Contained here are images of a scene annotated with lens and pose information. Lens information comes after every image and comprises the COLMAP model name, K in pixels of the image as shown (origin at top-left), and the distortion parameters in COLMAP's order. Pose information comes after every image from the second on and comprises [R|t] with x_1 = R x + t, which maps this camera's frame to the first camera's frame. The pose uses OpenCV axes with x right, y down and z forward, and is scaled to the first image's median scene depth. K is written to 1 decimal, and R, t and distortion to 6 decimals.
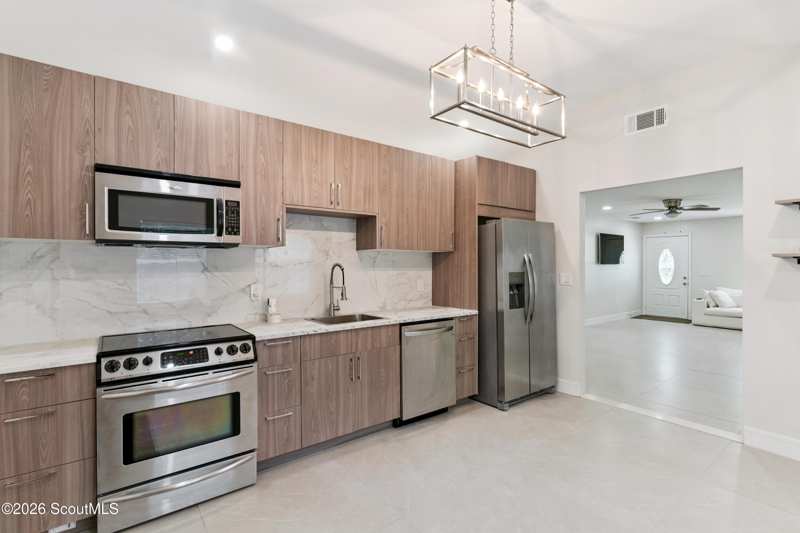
lens RADIAL K [[379.0, 0, 396.6], [0, 379.0, 262.7], [0, 0, 1]] dist [0.015361, 0.000093]
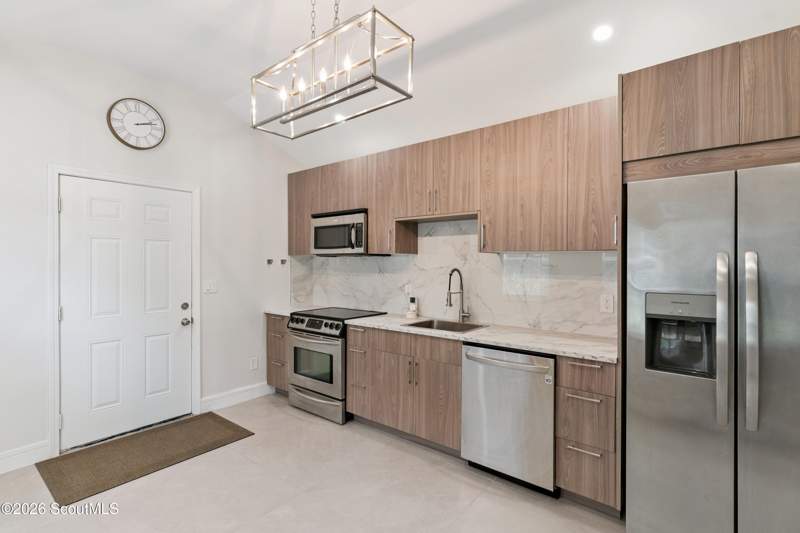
lens RADIAL K [[379.0, 0, 403.2], [0, 379.0, 263.5], [0, 0, 1]] dist [0.015361, 0.000093]
pose [[0.253671, 0.001311, -0.967290, 0.821147], [-0.000096, 0.999999, 0.001330, -0.012865], [0.967290, -0.000244, 0.253671, 0.684253]]
